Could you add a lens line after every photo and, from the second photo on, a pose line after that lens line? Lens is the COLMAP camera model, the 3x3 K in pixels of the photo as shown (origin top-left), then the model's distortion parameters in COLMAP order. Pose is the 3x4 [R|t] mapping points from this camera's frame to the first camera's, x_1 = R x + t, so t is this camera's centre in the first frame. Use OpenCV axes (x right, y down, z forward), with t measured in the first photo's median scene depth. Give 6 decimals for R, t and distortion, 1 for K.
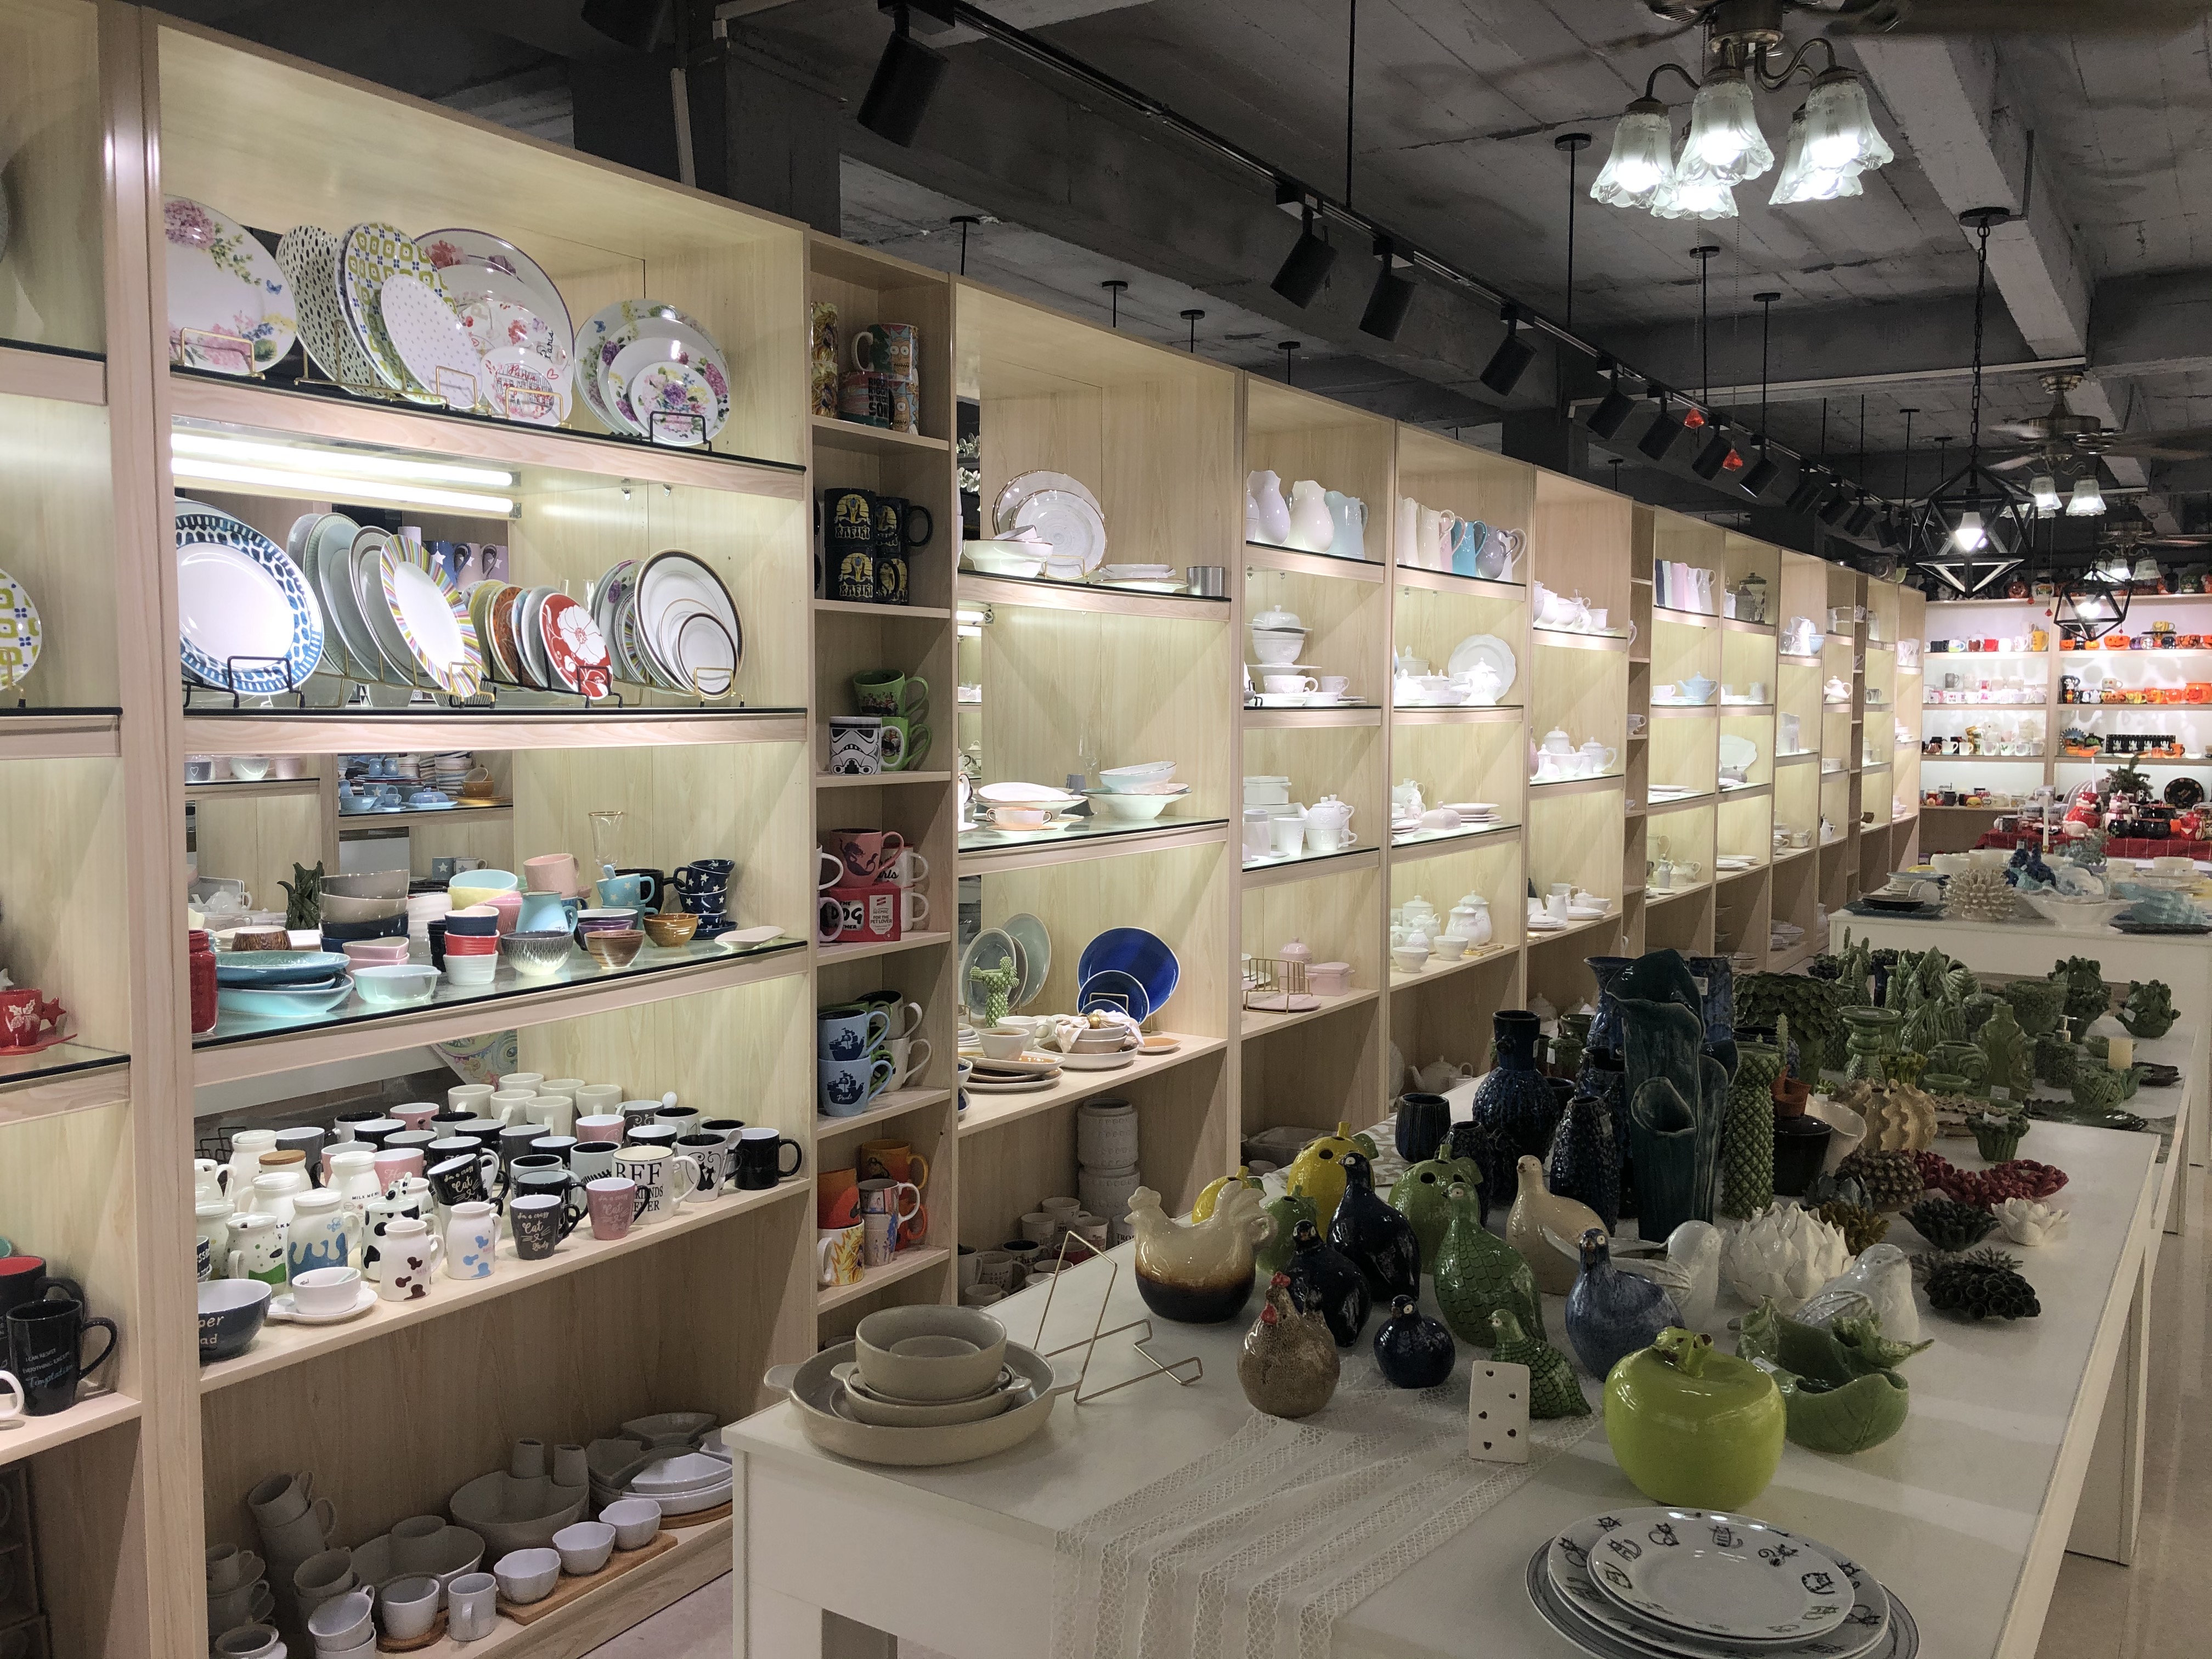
lens RADIAL K [[1812.0, 0, 1112.2], [0, 1812.0, 832.1], [0, 0, 1]] dist [0.060374, -0.065802]
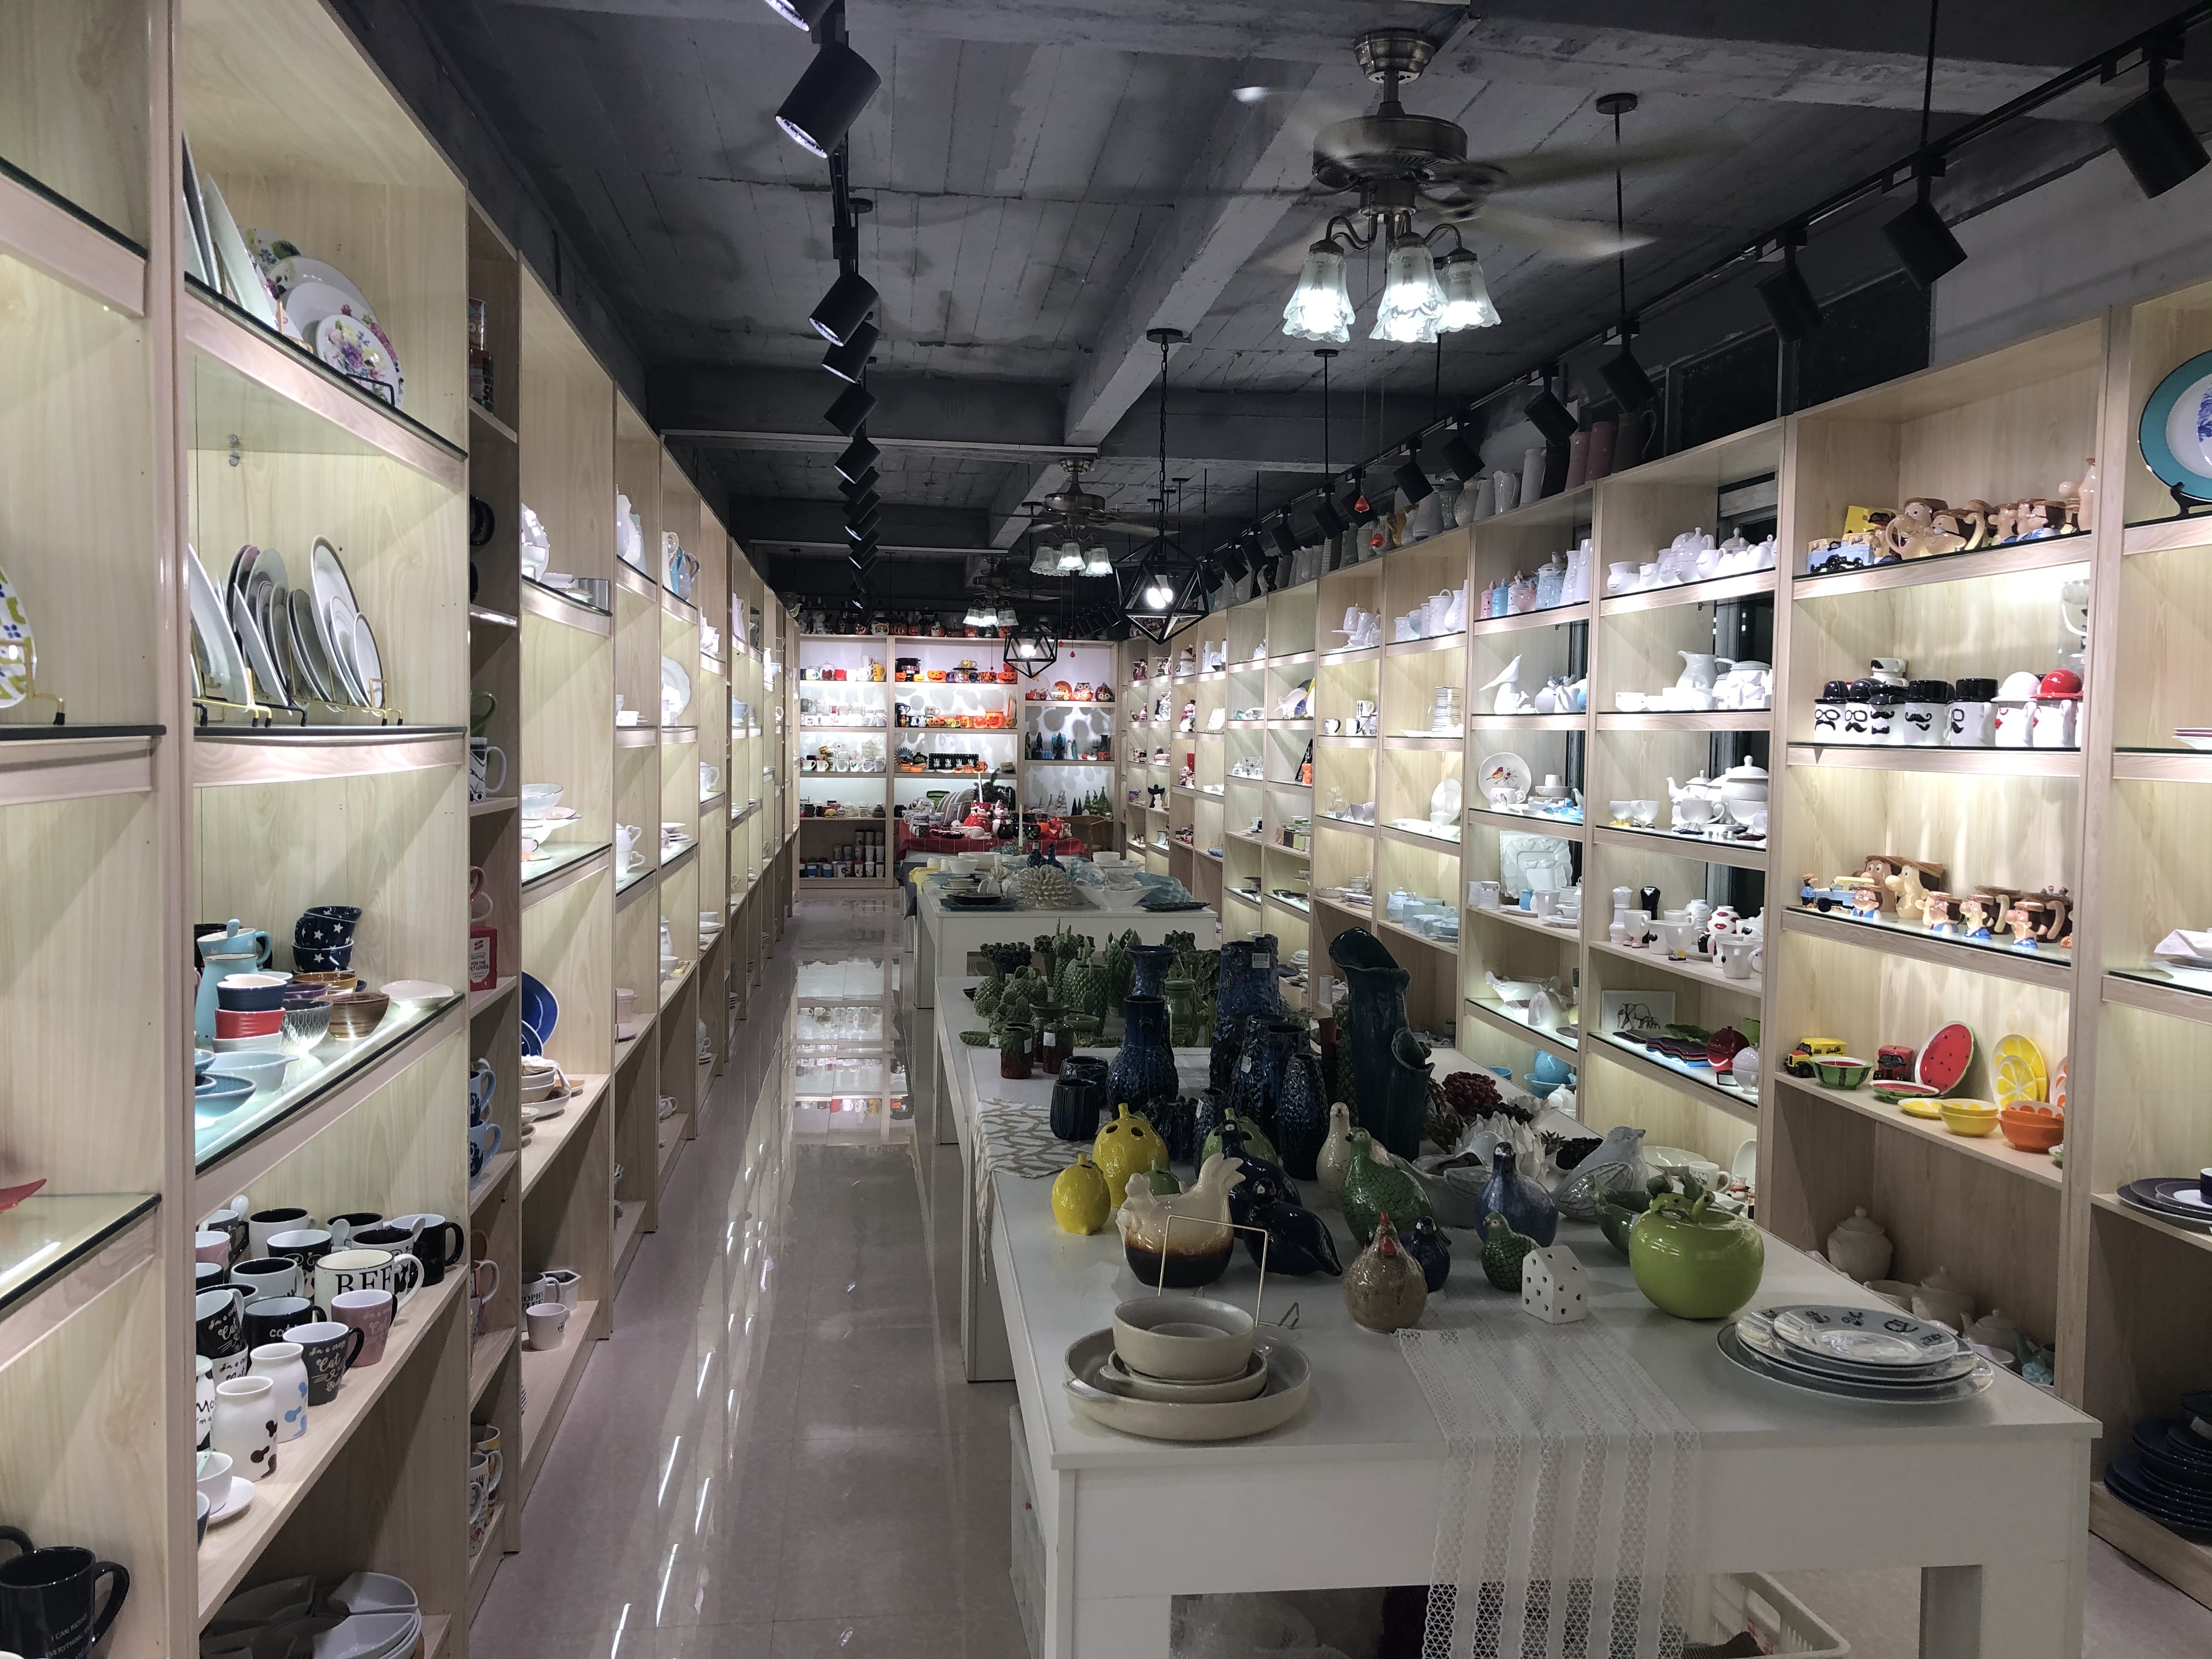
lens RADIAL K [[1812.0, 0, 1110.0], [0, 1812.0, 823.2], [0, 0, 1]] dist [0.060374, -0.065802]
pose [[0.767089, -0.027084, 0.640968, -0.120332], [0.036666, 0.999326, -0.001655, -0.002181], [-0.640492, 0.024772, 0.767565, 0.030414]]
